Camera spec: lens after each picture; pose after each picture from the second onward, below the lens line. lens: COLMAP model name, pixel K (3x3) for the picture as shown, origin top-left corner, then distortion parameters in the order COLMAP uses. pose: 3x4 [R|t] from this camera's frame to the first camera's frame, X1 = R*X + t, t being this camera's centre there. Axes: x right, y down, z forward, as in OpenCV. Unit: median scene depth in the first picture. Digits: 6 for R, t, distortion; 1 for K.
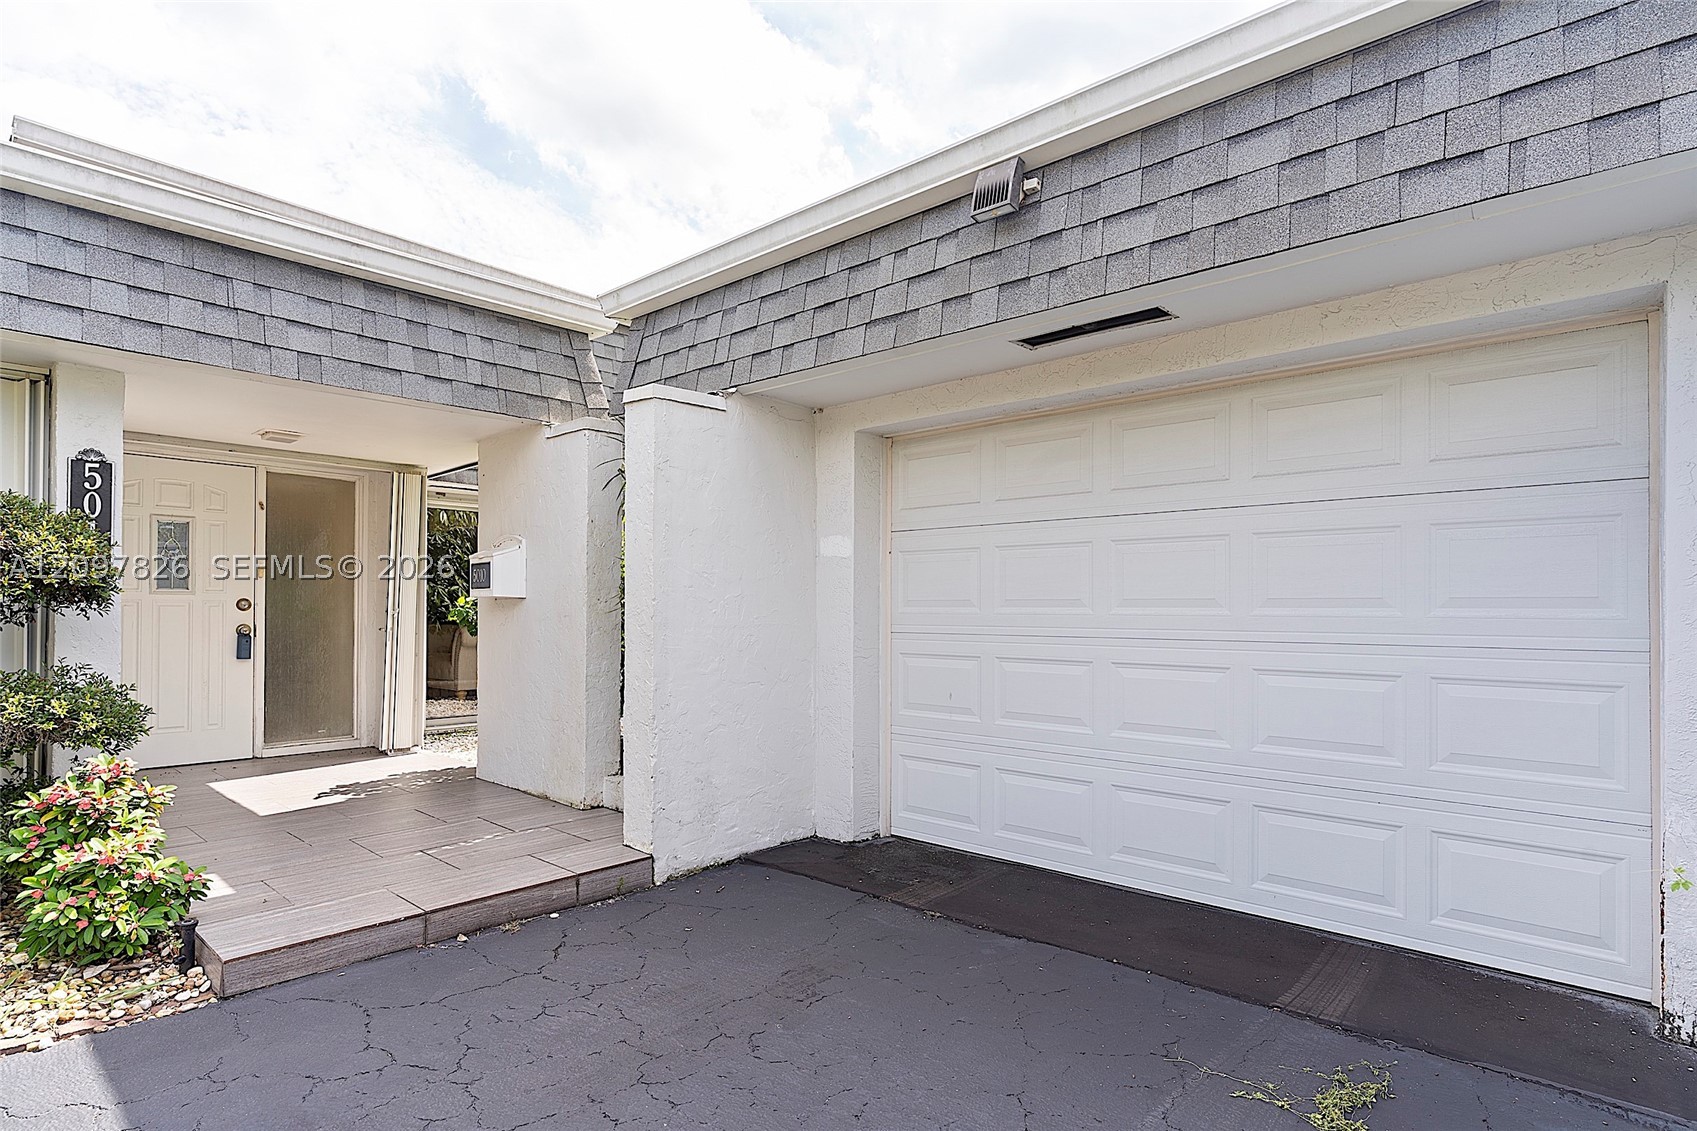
lens RADIAL K [[903.2, 0, 866.5], [0, 903.2, 599.6], [0, 0, 1]] dist [0.007235, 0.000661]
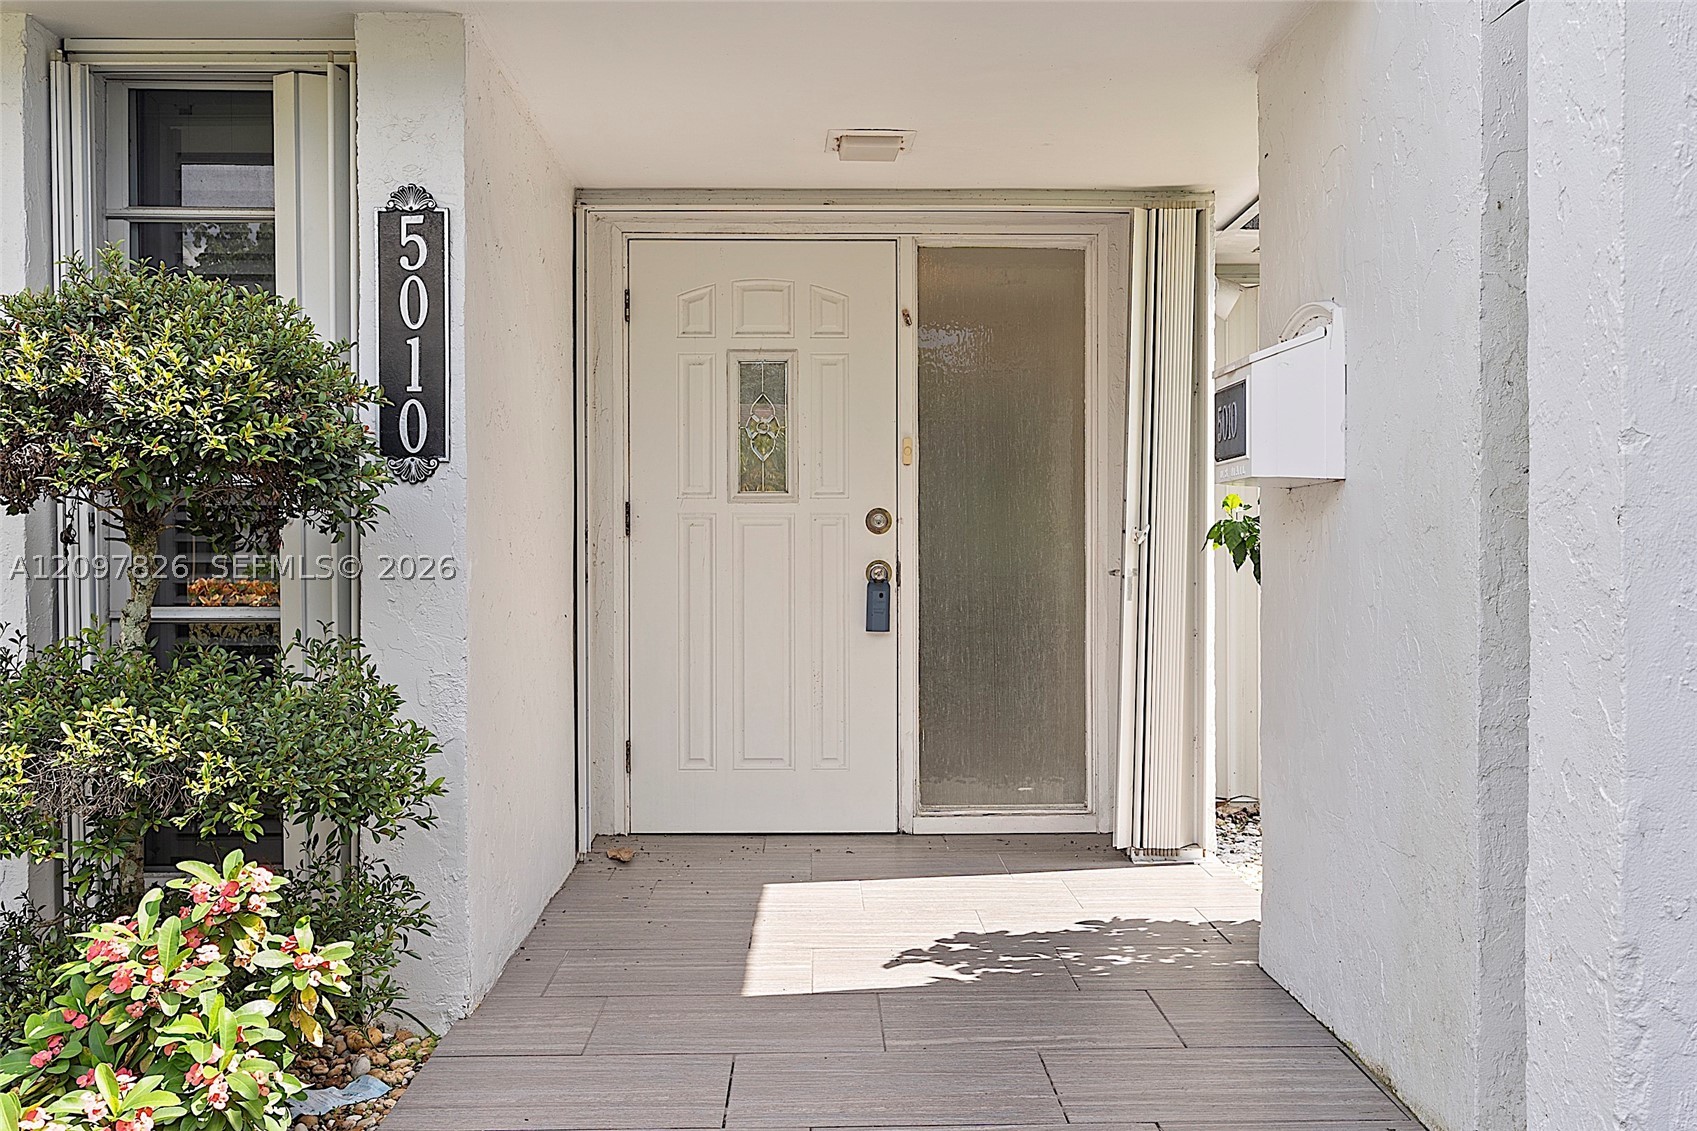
lens RADIAL K [[1647.4, 0, 849.8], [0, 1647.4, 556.5], [0, 0, 1]] dist [0.020698, 0.000000]
pose [[0.683009, -0.003148, -0.730404, -0.044319], [0.016470, 0.999803, 0.011092, 0.015661], [0.730225, -0.019606, 0.682926, 0.394124]]
